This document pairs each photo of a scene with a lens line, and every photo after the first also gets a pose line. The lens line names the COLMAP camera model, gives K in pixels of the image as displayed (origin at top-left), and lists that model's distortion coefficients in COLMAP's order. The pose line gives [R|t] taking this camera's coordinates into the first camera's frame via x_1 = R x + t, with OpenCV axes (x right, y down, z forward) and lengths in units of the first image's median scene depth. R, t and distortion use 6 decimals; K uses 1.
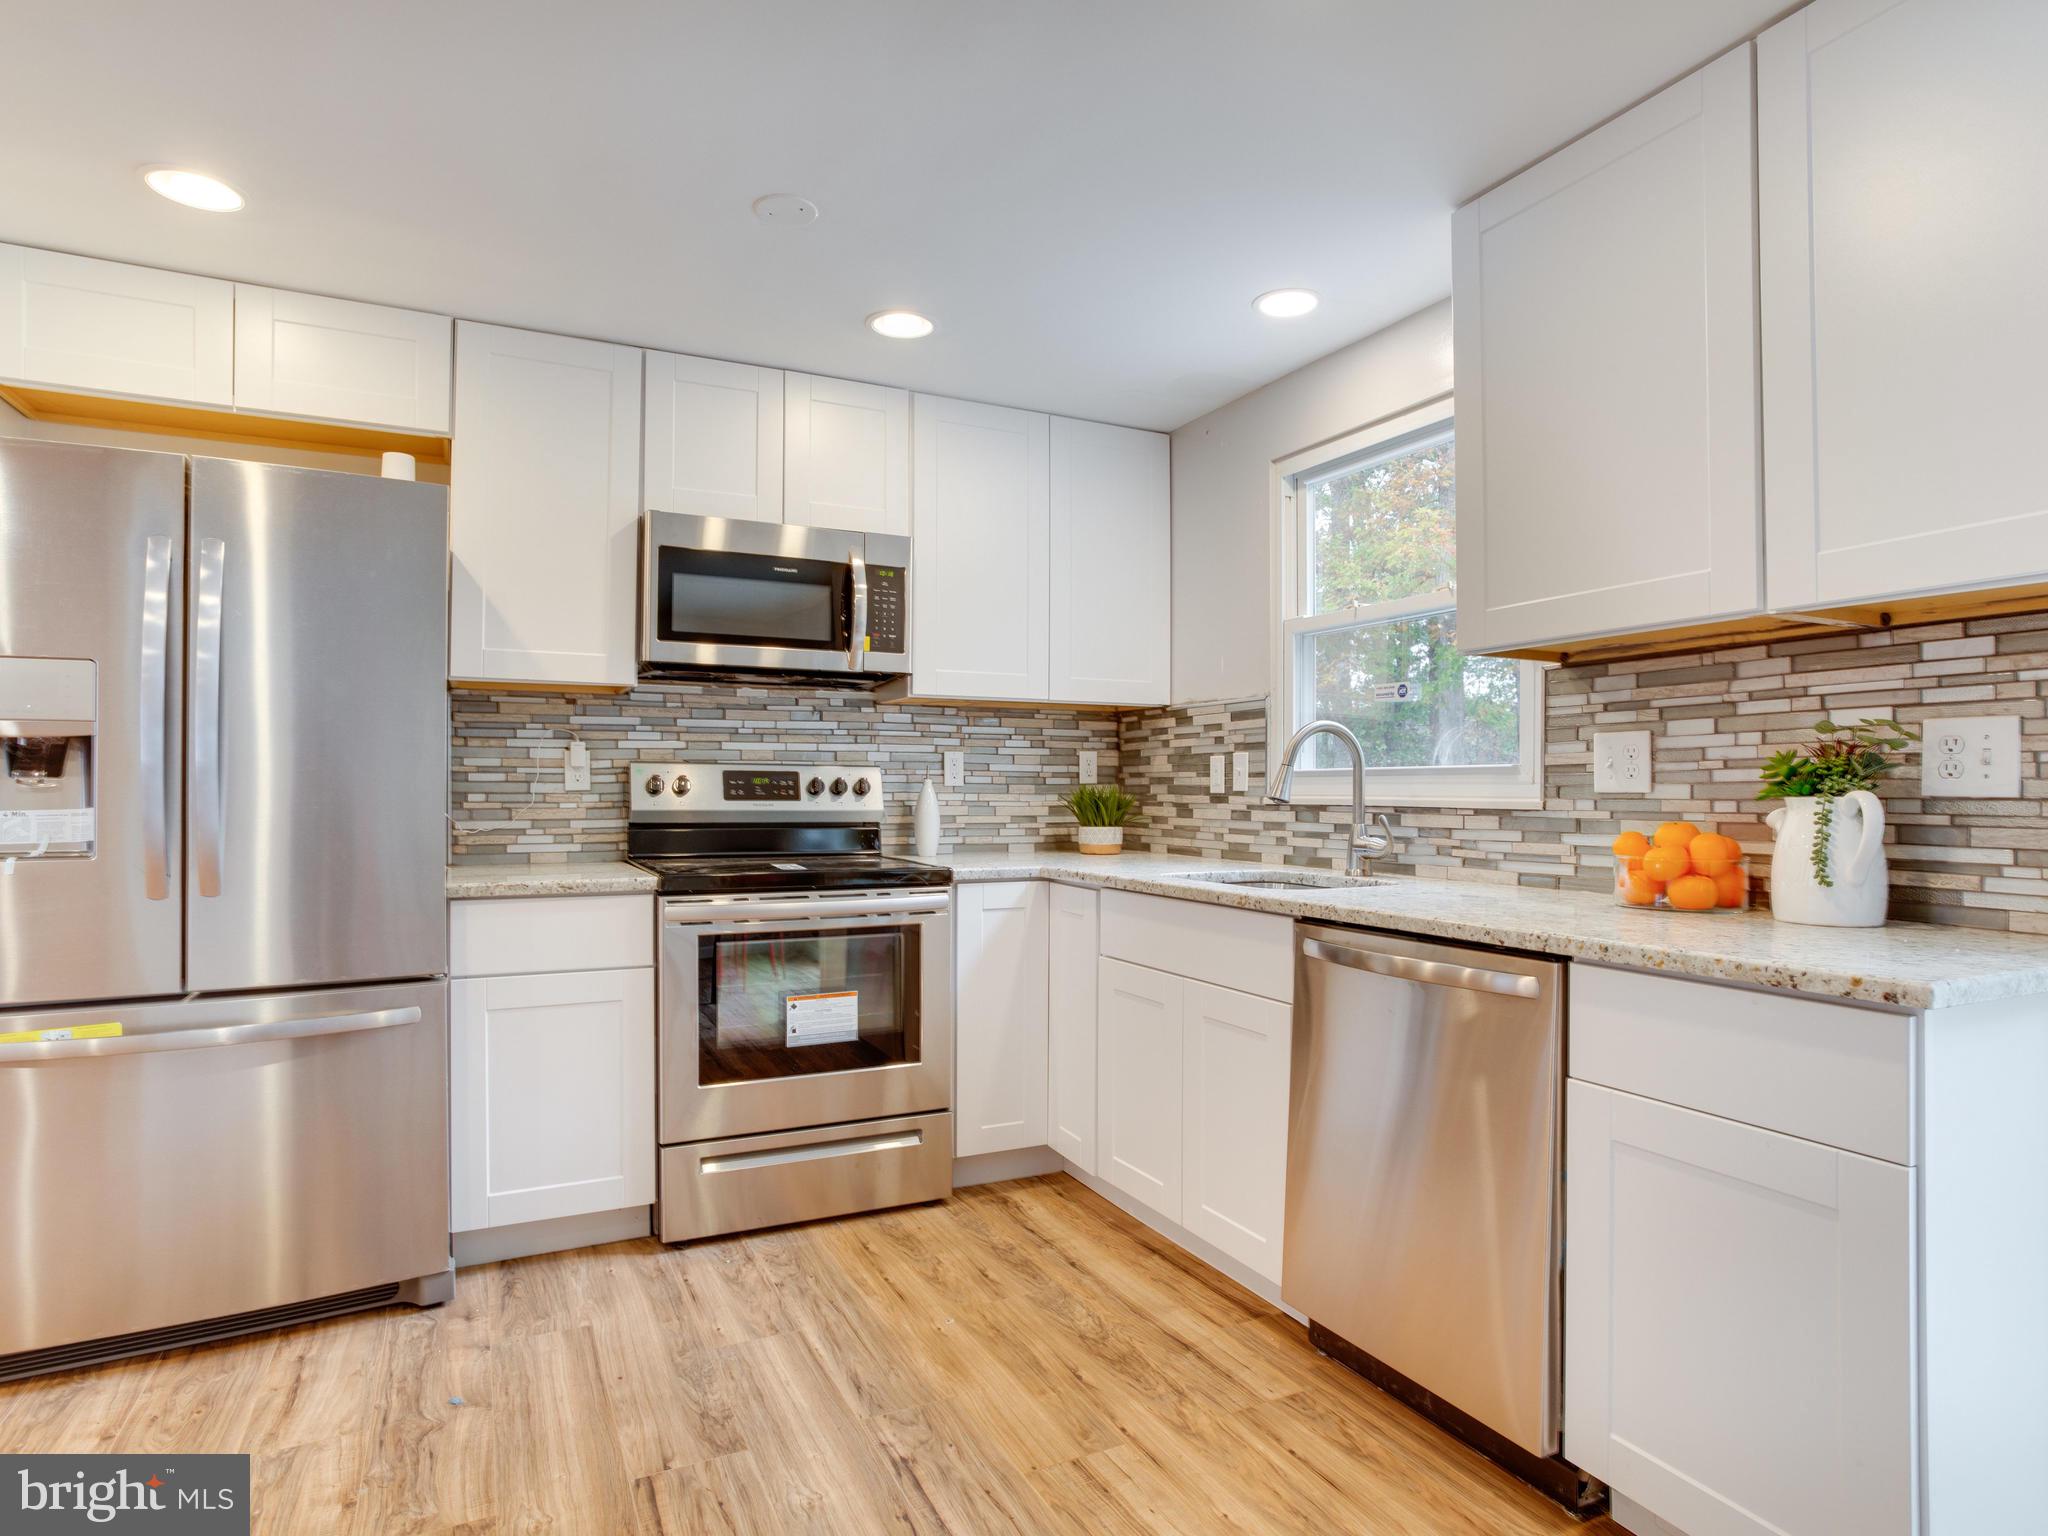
lens RADIAL K [[1148.1, 0, 1021.0], [0, 1148.1, 811.0], [0, 0, 1]] dist [-0.073739, 0.057977]
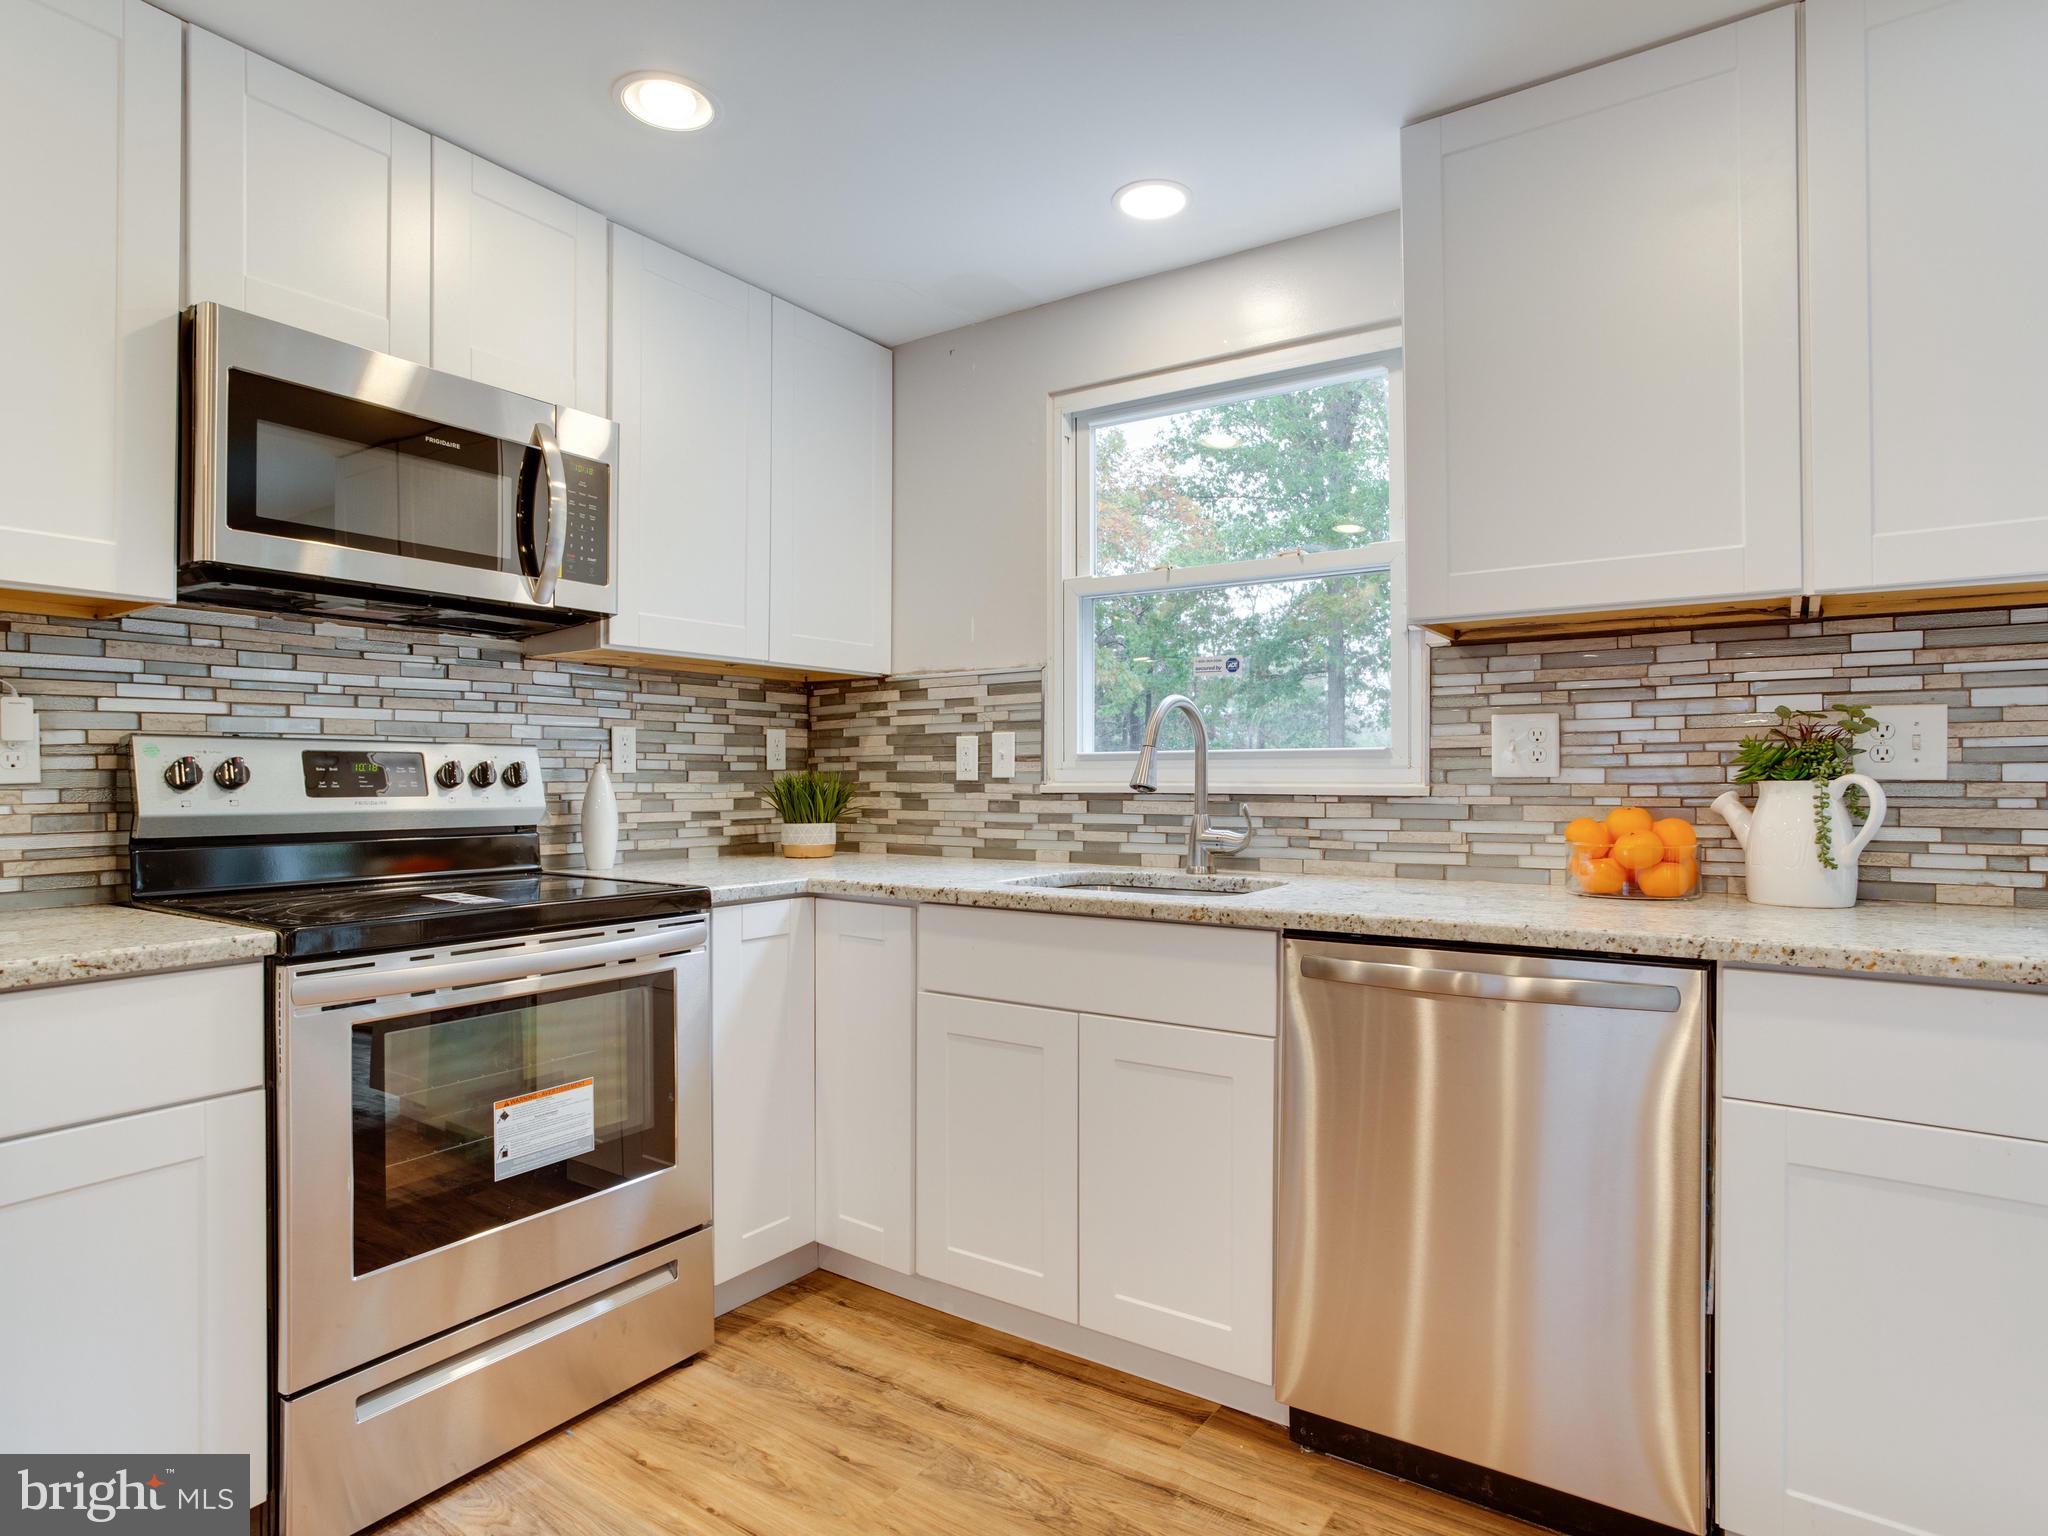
lens RADIAL K [[1153.0, 0, 1036.5], [0, 1153.0, 790.0], [0, 0, 1]] dist [-0.055324, 0.040168]
pose [[0.868291, -0.011127, 0.495931, -0.248768], [0.013964, 0.999900, -0.002014, -0.007330], [-0.495859, 0.008674, 0.868360, 0.285471]]
